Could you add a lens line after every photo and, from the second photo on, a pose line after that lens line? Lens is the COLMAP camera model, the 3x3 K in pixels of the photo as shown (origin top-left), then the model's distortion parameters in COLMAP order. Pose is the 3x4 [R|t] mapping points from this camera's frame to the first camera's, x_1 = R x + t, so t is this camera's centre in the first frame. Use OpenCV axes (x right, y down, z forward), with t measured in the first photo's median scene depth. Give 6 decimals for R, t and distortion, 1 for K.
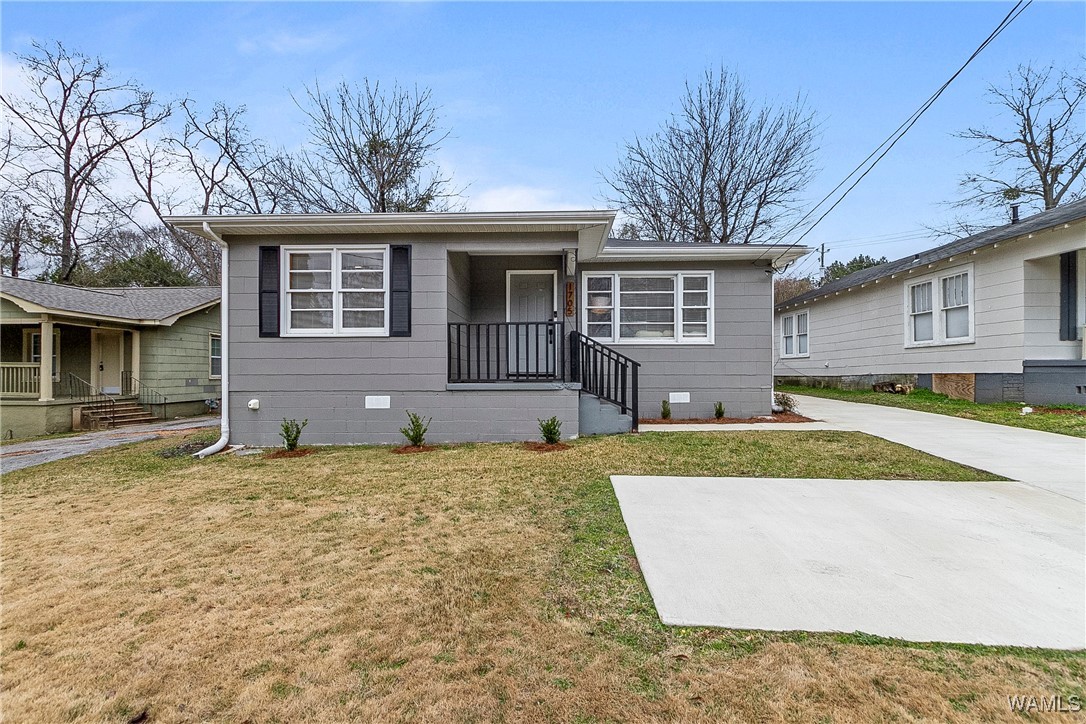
lens RADIAL K [[502.4, 0, 549.1], [0, 502.4, 369.9], [0, 0, 1]] dist [0.000290, -0.000204]
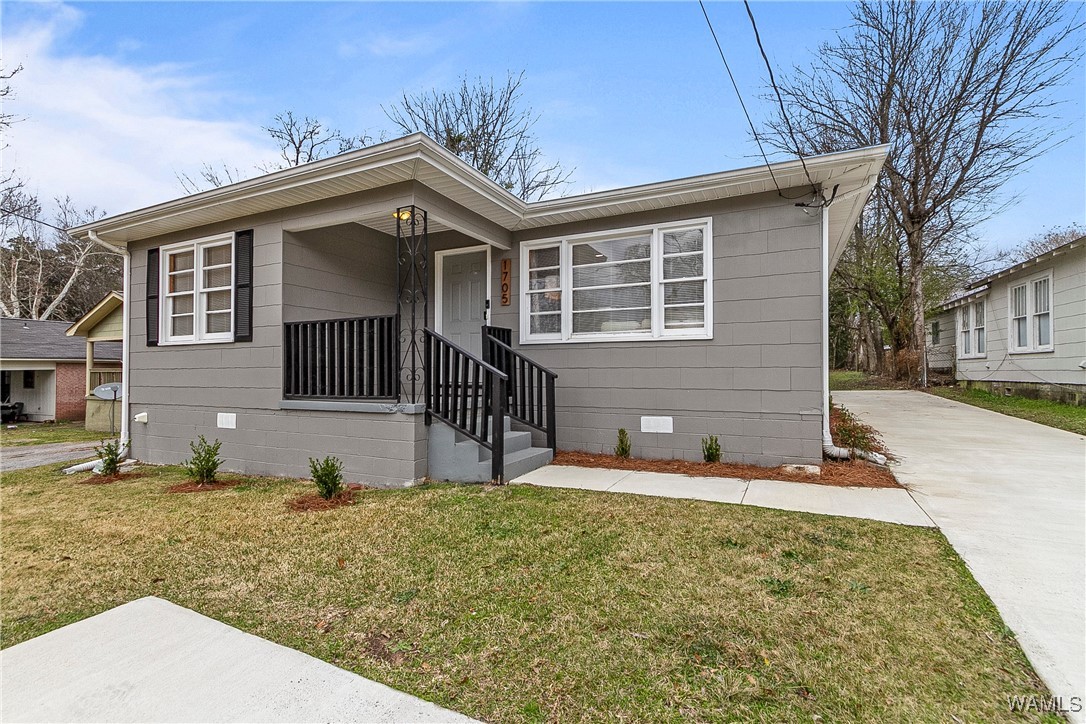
lens RADIAL K [[501.4, 0, 543.0], [0, 501.4, 362.0], [0, 0, 1]] dist [0.010233, 0.000055]
pose [[0.906852, -0.009119, -0.421350, 0.394816], [0.005379, 0.999935, -0.010064, -0.017889], [0.421414, 0.006861, 0.906842, 0.365396]]
